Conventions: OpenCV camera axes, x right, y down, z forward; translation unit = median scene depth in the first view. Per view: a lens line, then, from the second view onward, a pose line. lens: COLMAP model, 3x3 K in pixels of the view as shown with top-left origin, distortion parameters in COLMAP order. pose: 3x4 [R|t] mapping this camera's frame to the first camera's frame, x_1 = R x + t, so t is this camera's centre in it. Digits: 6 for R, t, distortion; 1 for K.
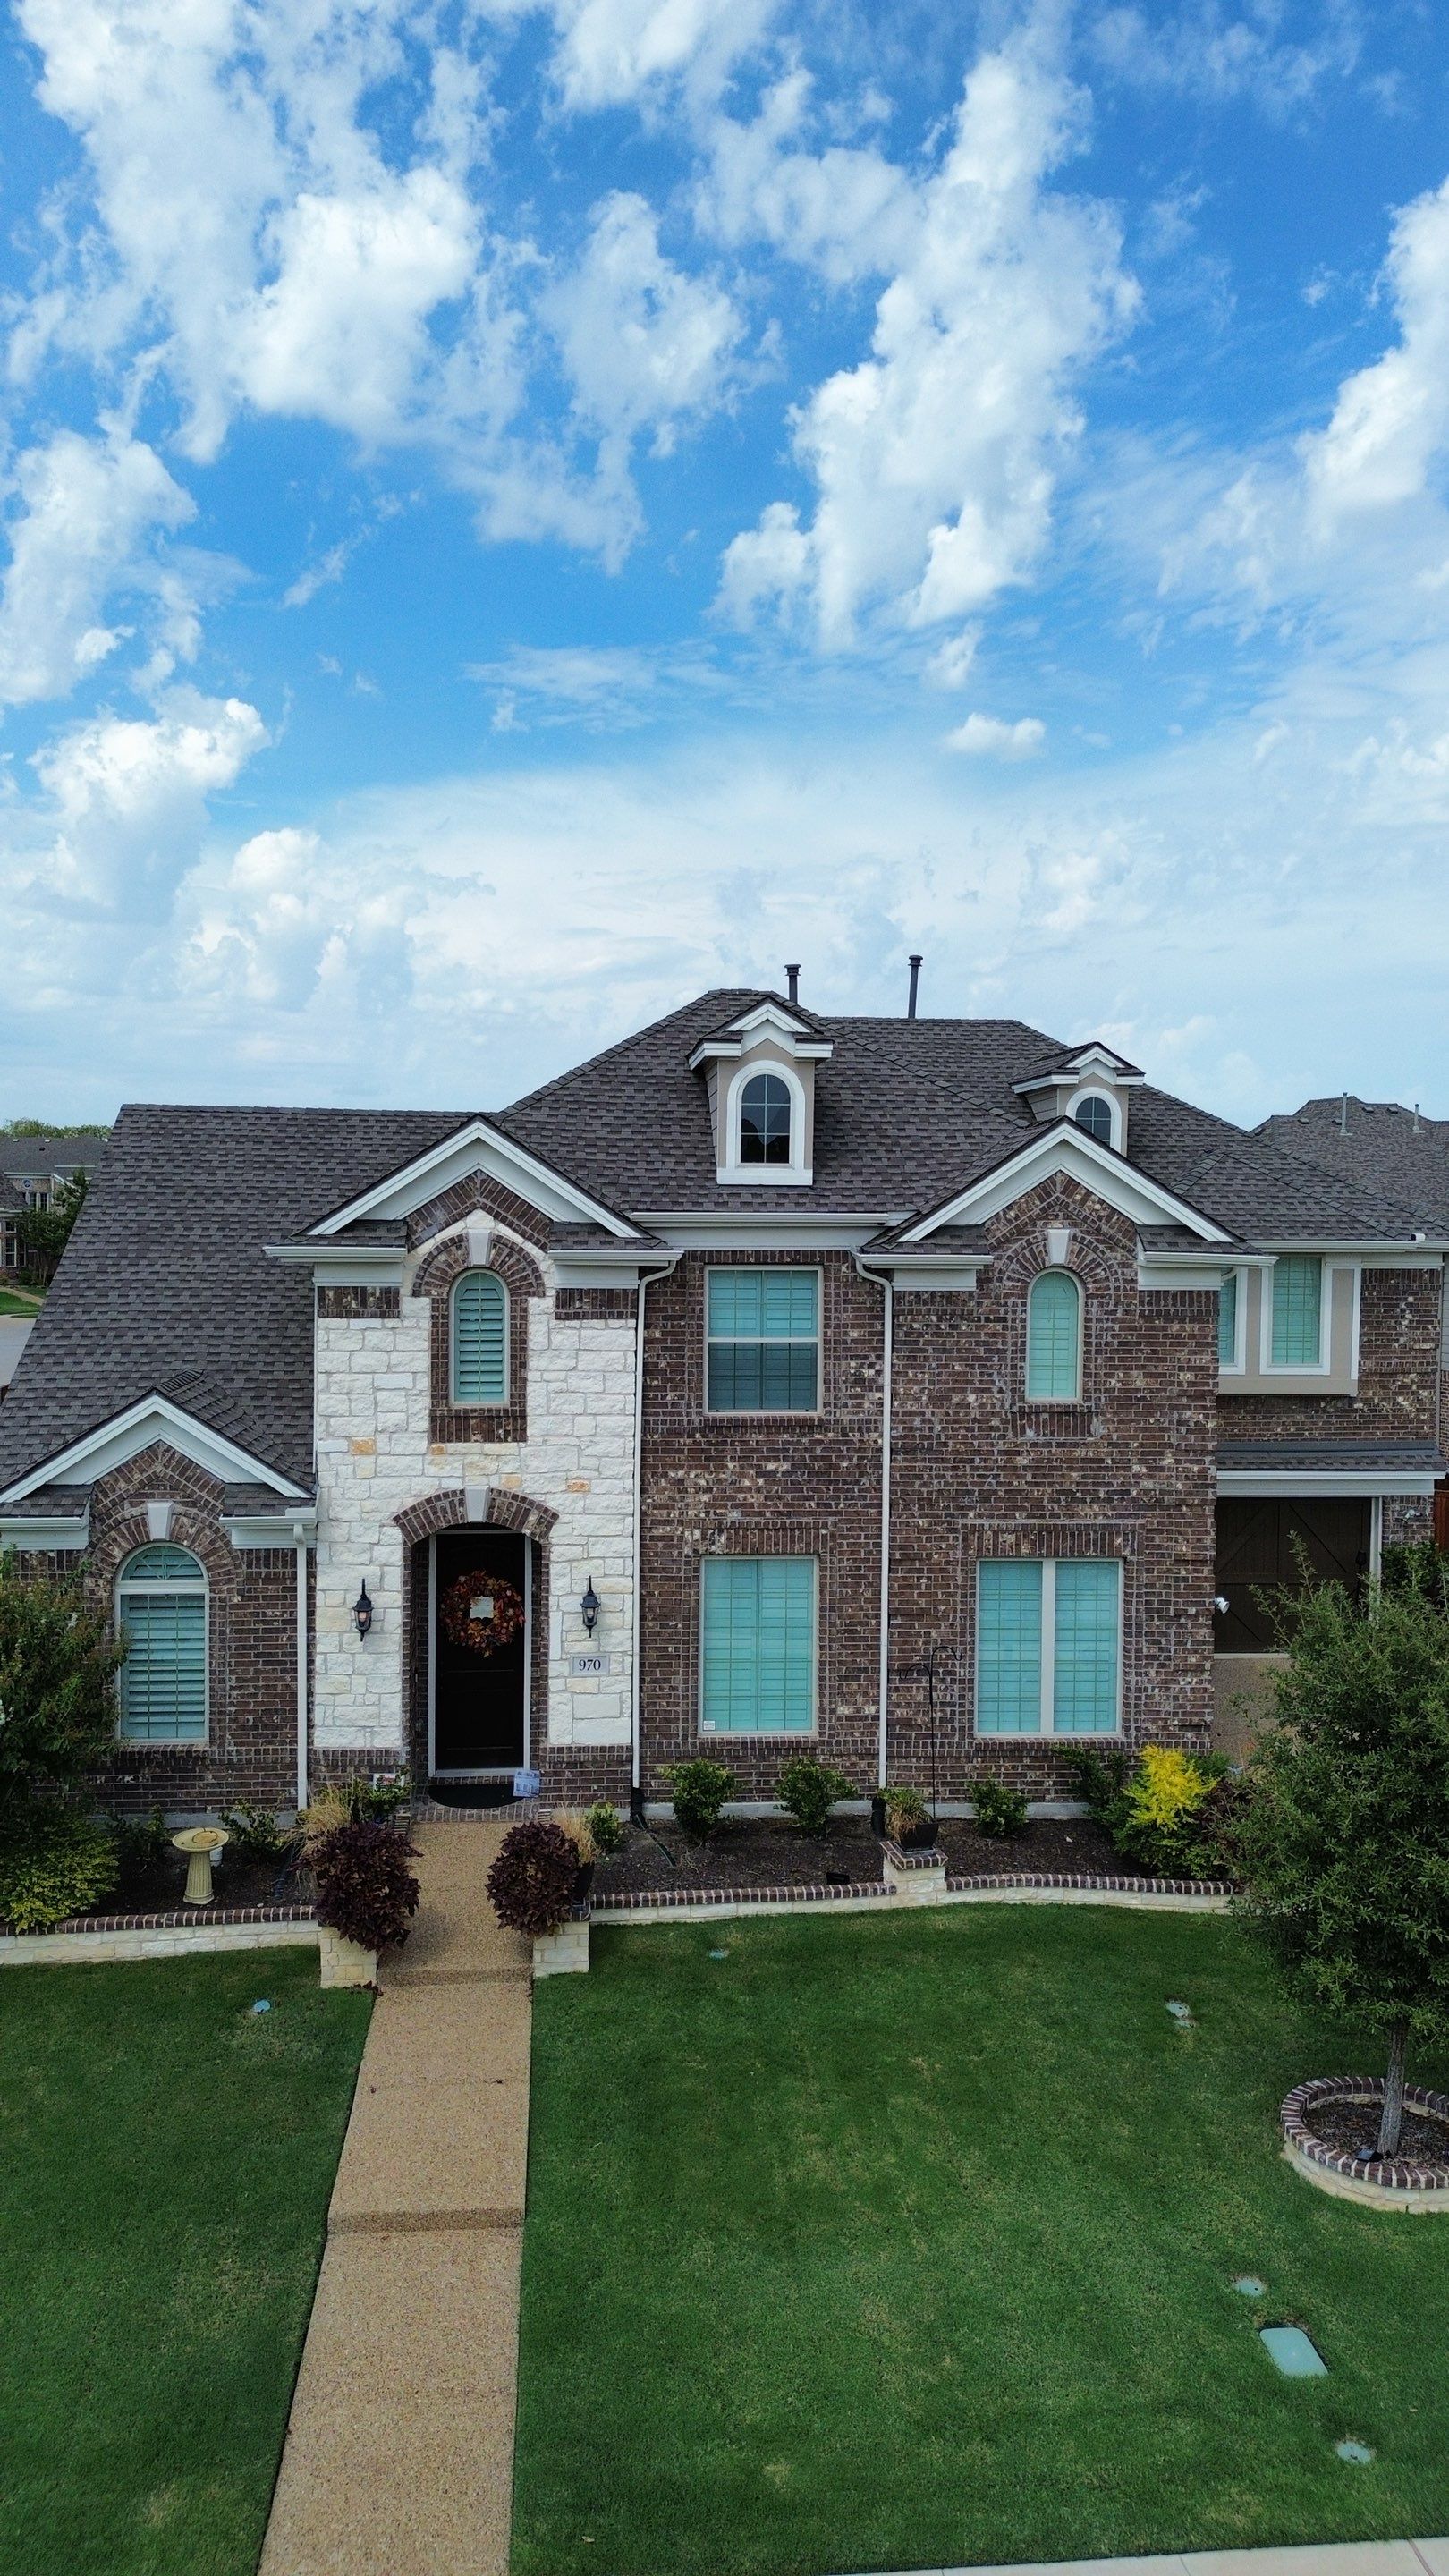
lens RADIAL K [[1830.5, 0, 732.9], [0, 1830.5, 1269.7], [0, 0, 1]] dist [0.079175, -0.083686]
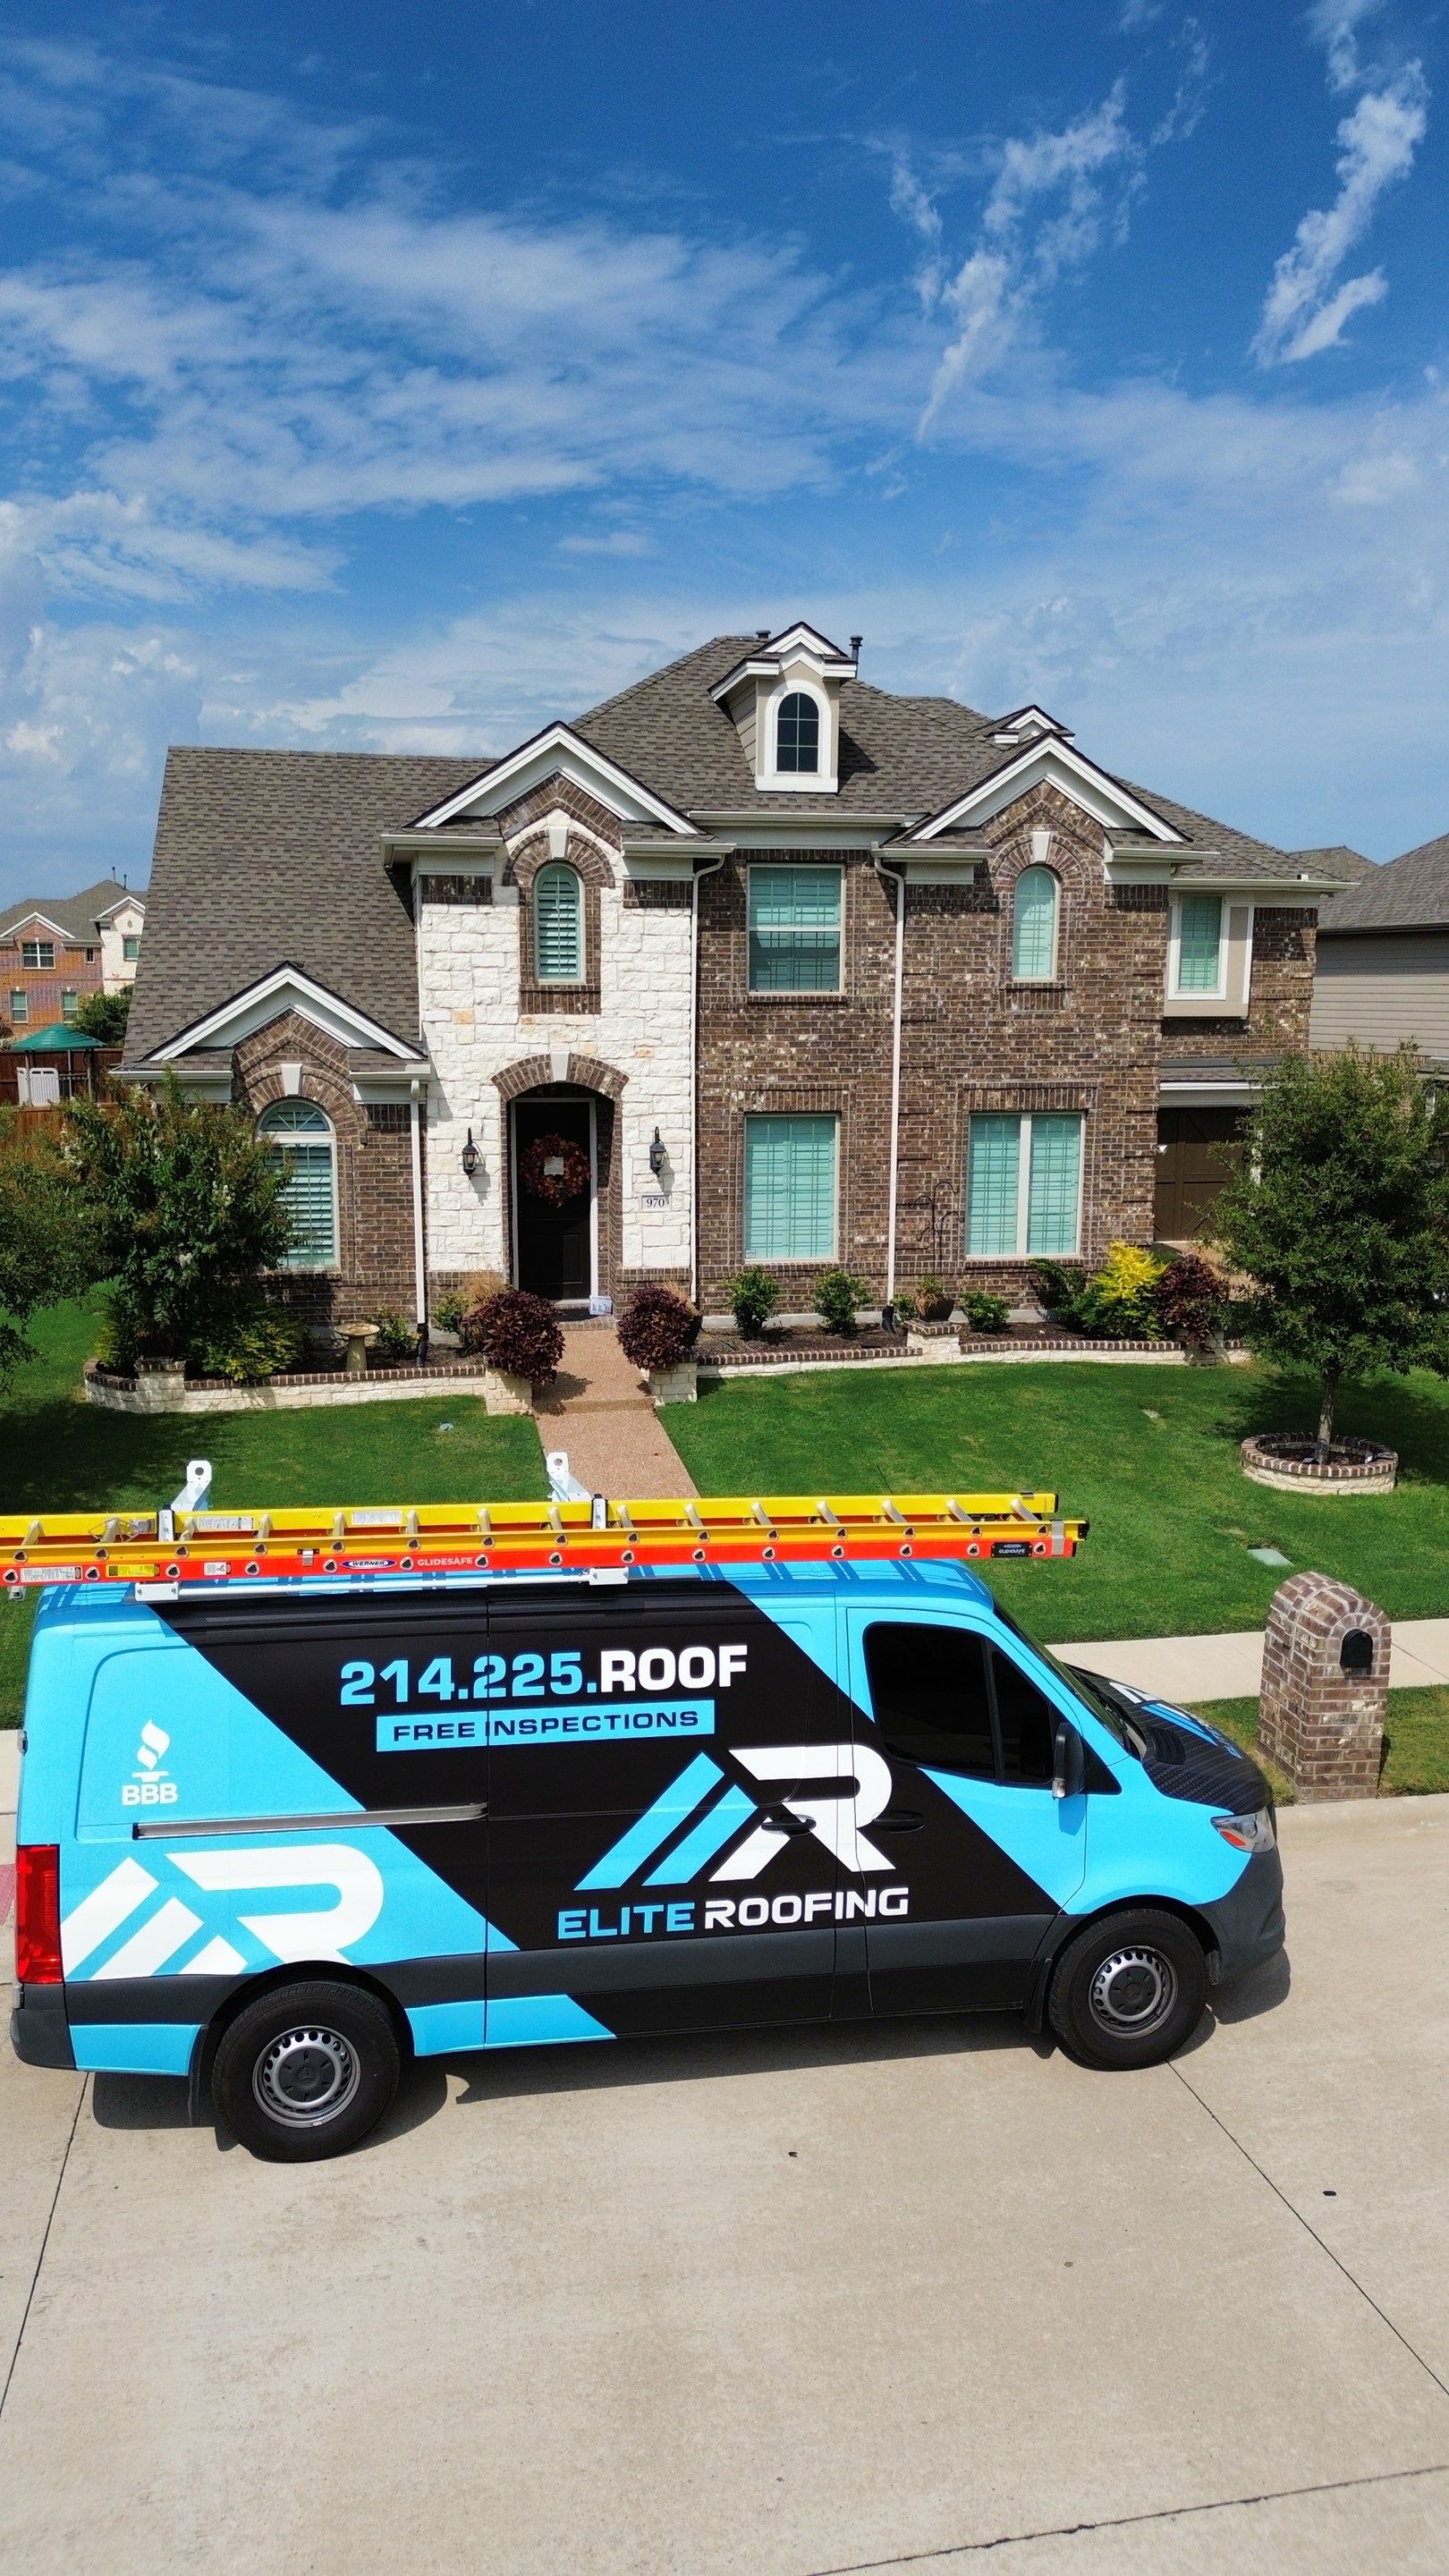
lens RADIAL K [[1830.5, 0, 720.6], [0, 1830.5, 1302.1], [0, 0, 1]] dist [0.079175, -0.083686]
pose [[0.994994, -0.021526, 0.097585, -0.154500], [0.008449, 0.991148, 0.132493, 0.121690], [-0.099574, -0.131005, 0.986368, -0.199690]]
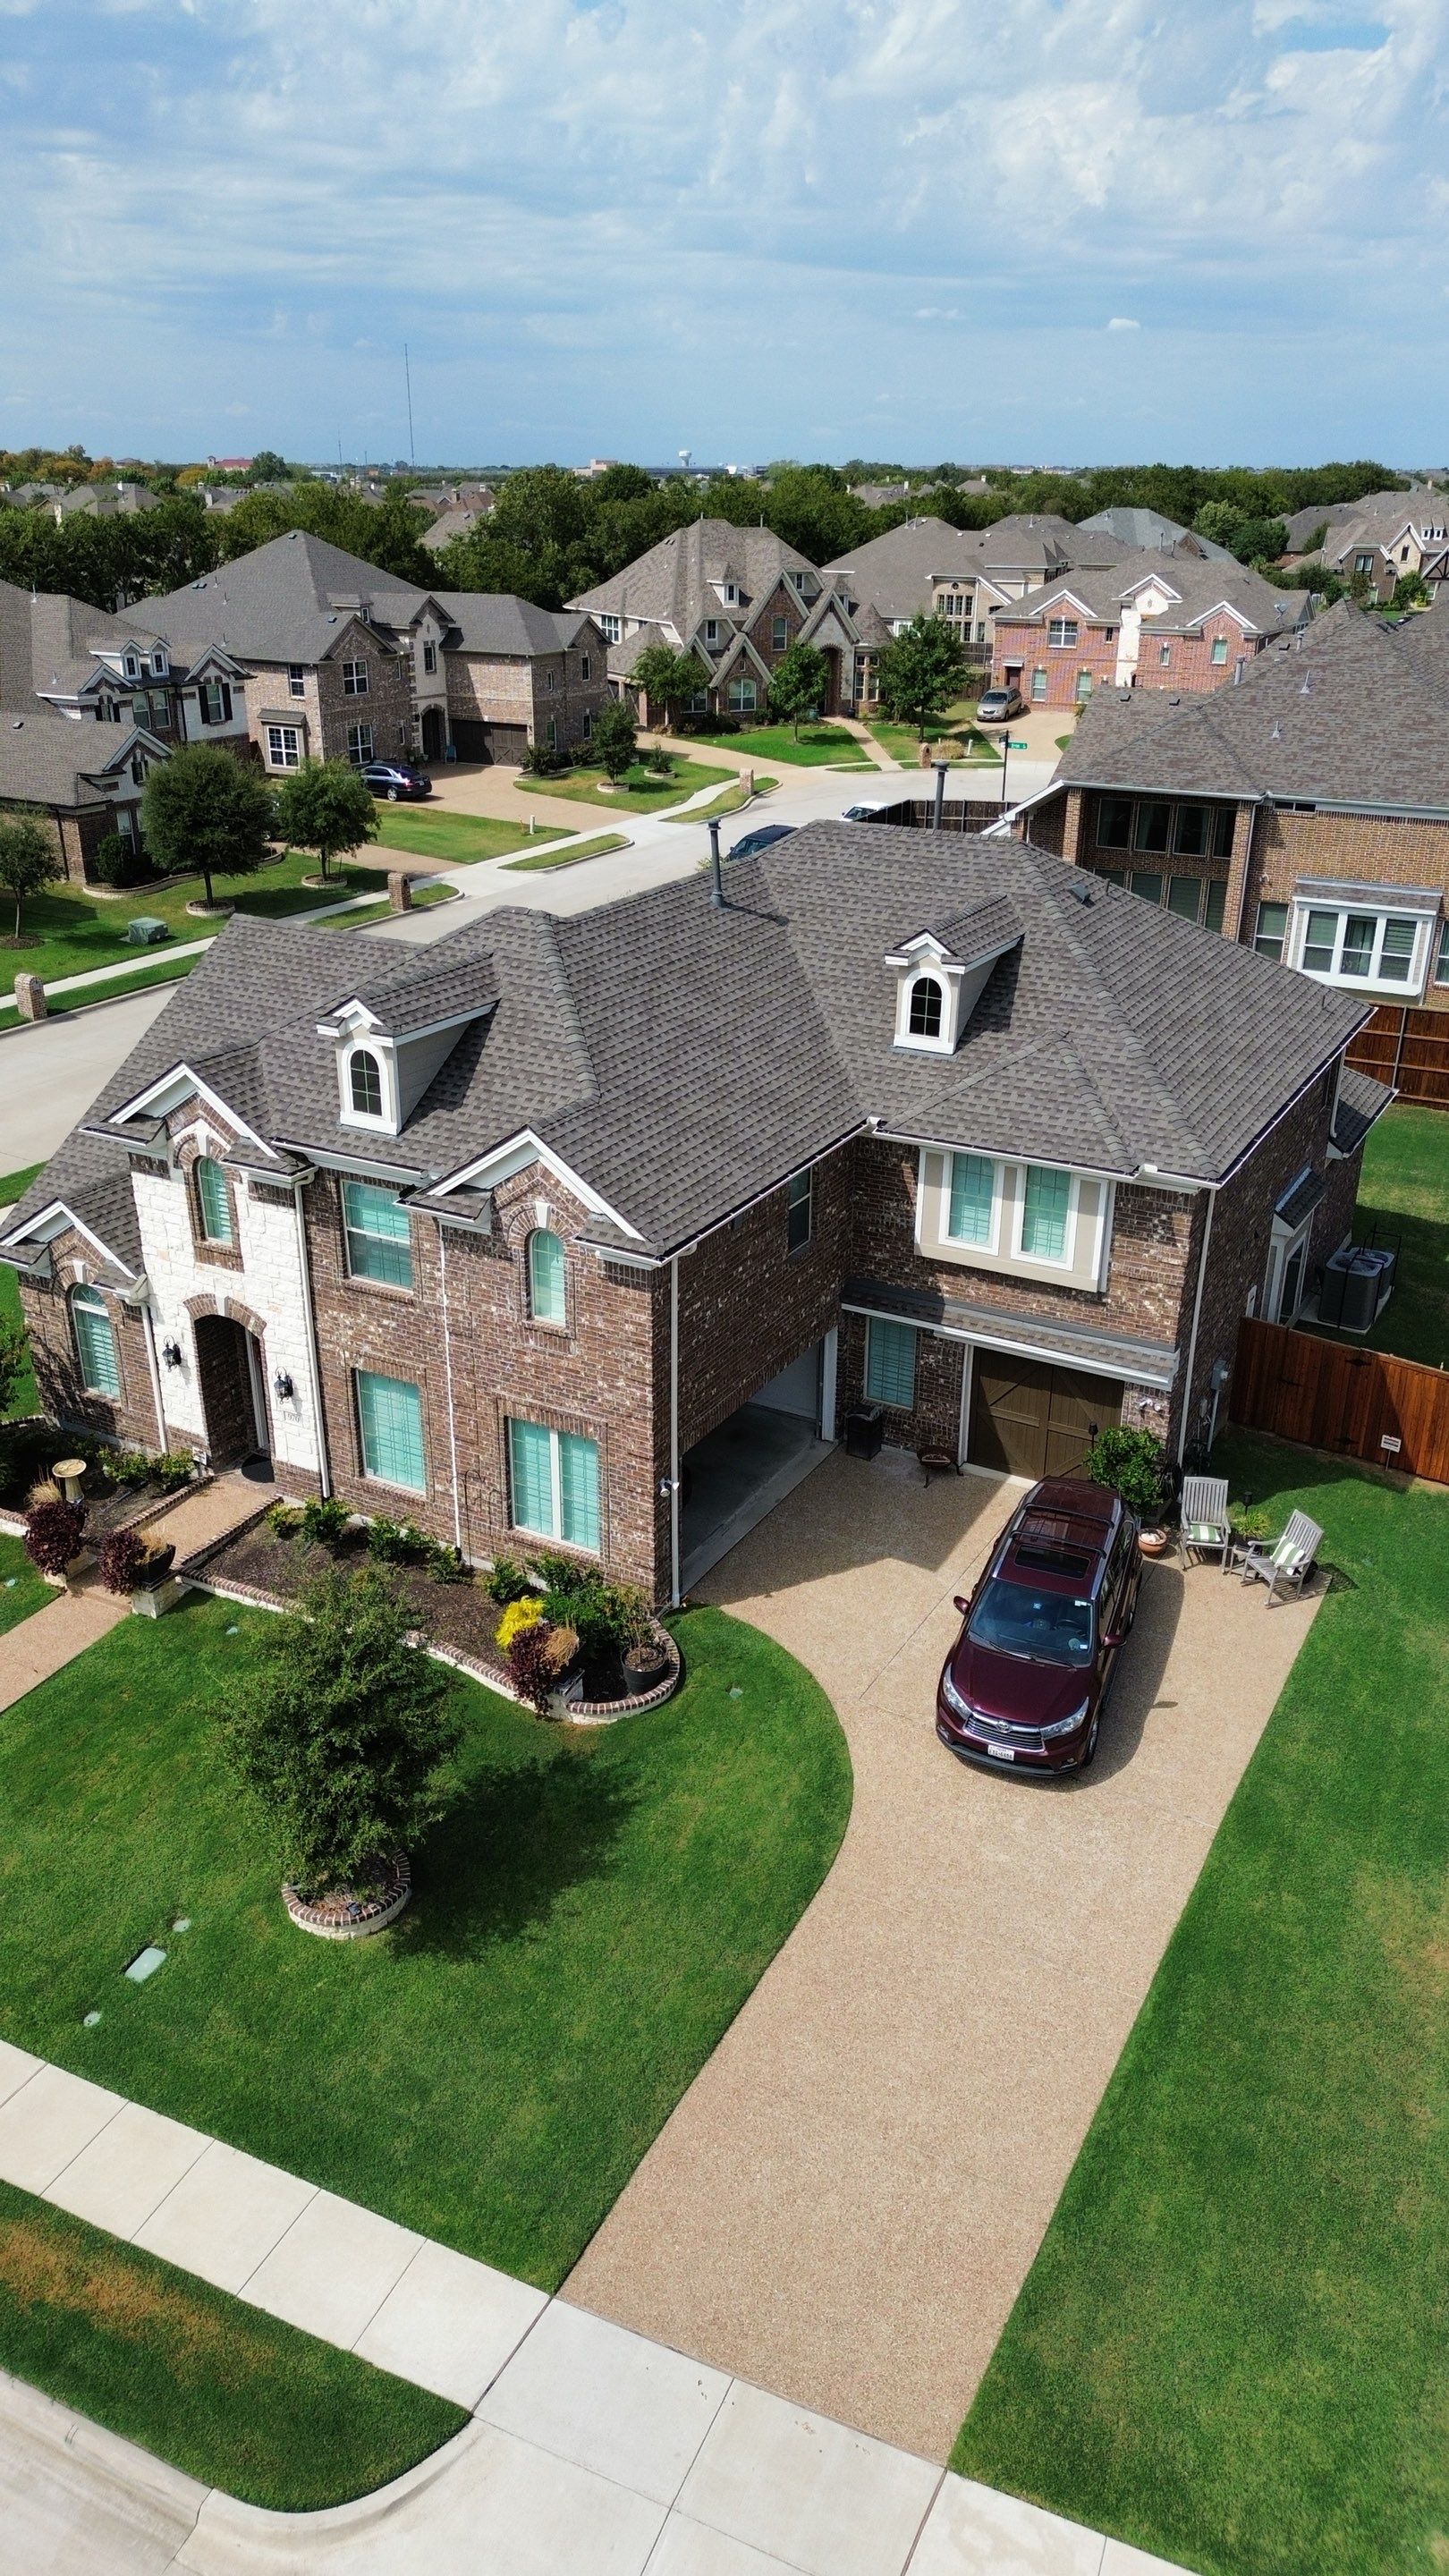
lens RADIAL K [[1830.5, 0, 735.2], [0, 1830.5, 1277.3], [0, 0, 1]] dist [0.079175, -0.083686]
pose [[0.834924, 0.215816, -0.506286, 0.962796], [-0.021648, 0.932075, 0.361619, -0.444895], [0.549939, -0.290964, 0.782884, 0.057358]]
